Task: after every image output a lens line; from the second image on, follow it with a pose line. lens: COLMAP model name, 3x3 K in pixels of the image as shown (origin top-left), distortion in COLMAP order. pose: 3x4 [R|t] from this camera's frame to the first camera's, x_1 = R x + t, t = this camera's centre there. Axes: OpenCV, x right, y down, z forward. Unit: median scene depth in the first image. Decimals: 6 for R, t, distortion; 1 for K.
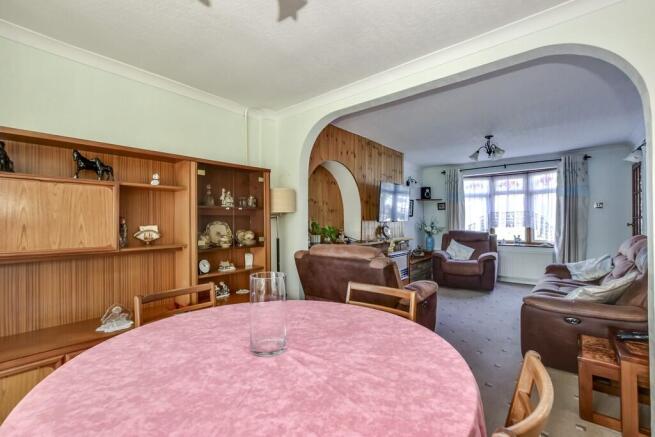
lens RADIAL K [[286.2, 0, 327.5], [0, 286.2, 218.5], [0, 0, 1]] dist [-0.018768, 0.005141]
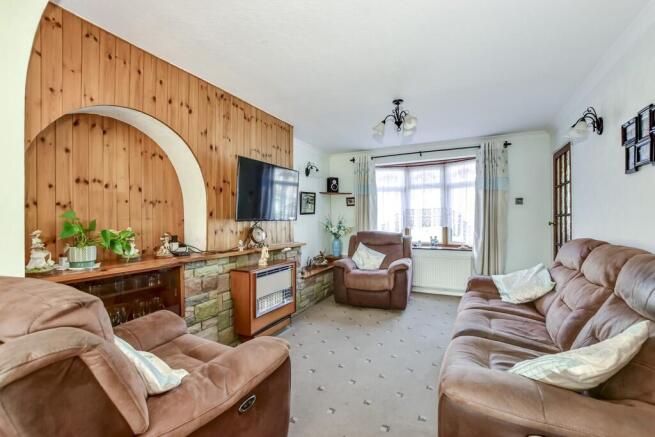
lens RADIAL K [[286.2, 0, 327.5], [0, 286.2, 218.5], [0, 0, 1]] dist [-0.018768, 0.005141]
pose [[0.973692, -0.000739, 0.227869, 0.176373], [0.000102, 0.999996, 0.002806, 0.003629], [-0.227870, -0.002708, 0.973688, 0.259695]]
